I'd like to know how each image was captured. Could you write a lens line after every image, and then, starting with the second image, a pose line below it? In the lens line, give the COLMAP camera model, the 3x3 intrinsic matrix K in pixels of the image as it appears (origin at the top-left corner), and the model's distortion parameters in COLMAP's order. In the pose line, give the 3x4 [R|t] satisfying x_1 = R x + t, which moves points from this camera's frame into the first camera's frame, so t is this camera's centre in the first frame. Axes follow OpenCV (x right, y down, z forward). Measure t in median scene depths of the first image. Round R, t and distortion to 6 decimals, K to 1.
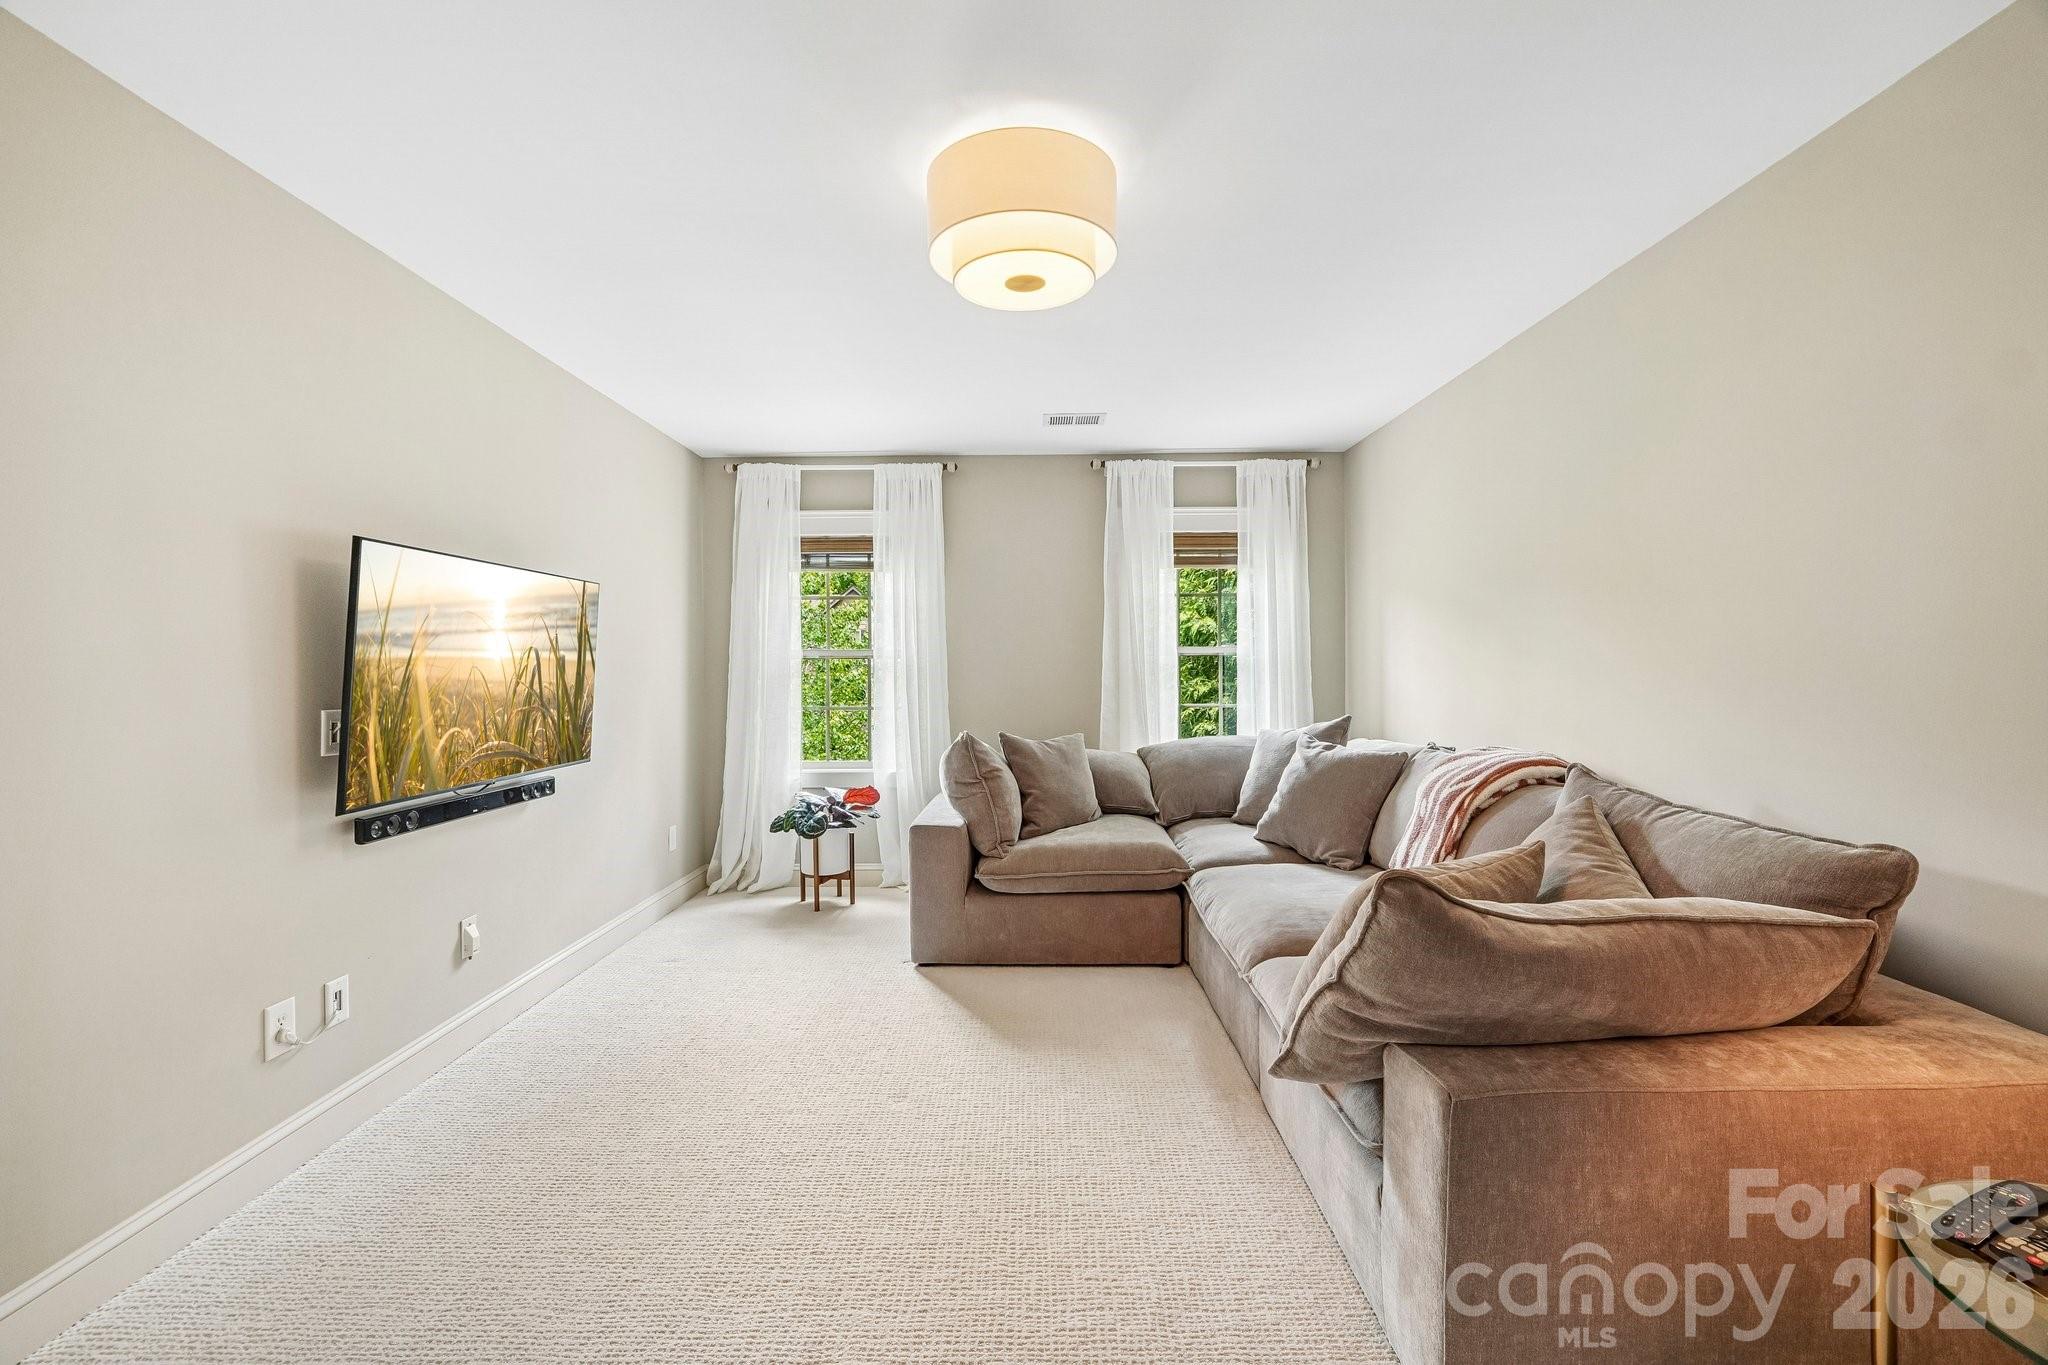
lens RADIAL K [[856.0, 0, 1018.5], [0, 856.0, 678.8], [0, 0, 1]] dist [-0.002846, 0.000113]
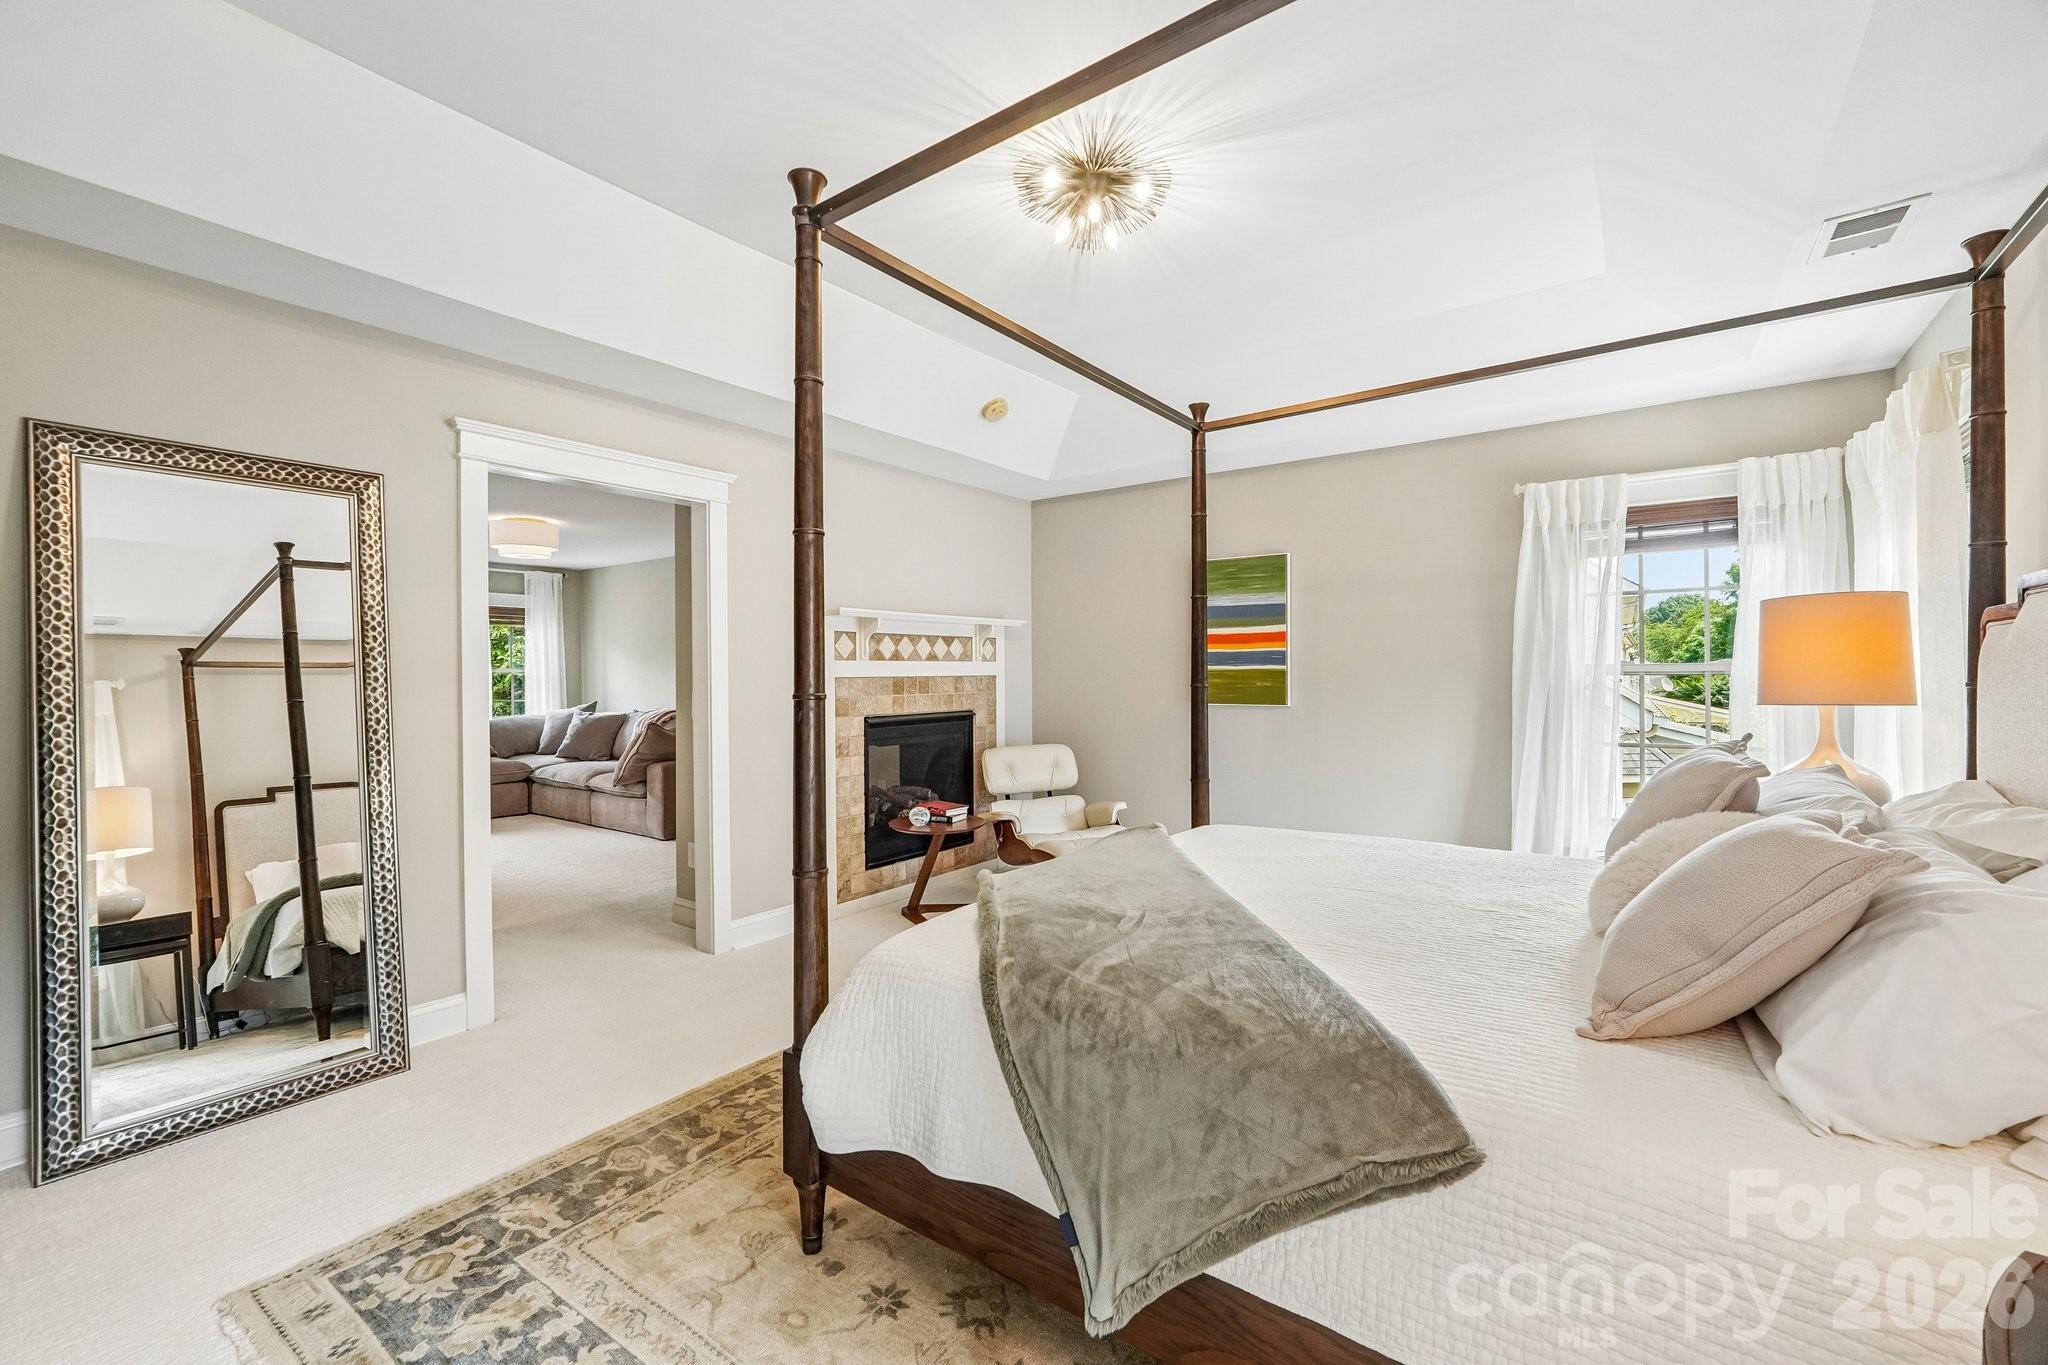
lens RADIAL K [[856.0, 0, 1019.5], [0, 856.0, 686.7], [0, 0, 1]] dist [-0.002846, 0.000113]
pose [[0.581923, -0.008621, 0.813198, -0.743052], [0.004365, 0.999963, 0.007477, -0.005865], [-0.813232, -0.000801, 0.581939, -1.141404]]
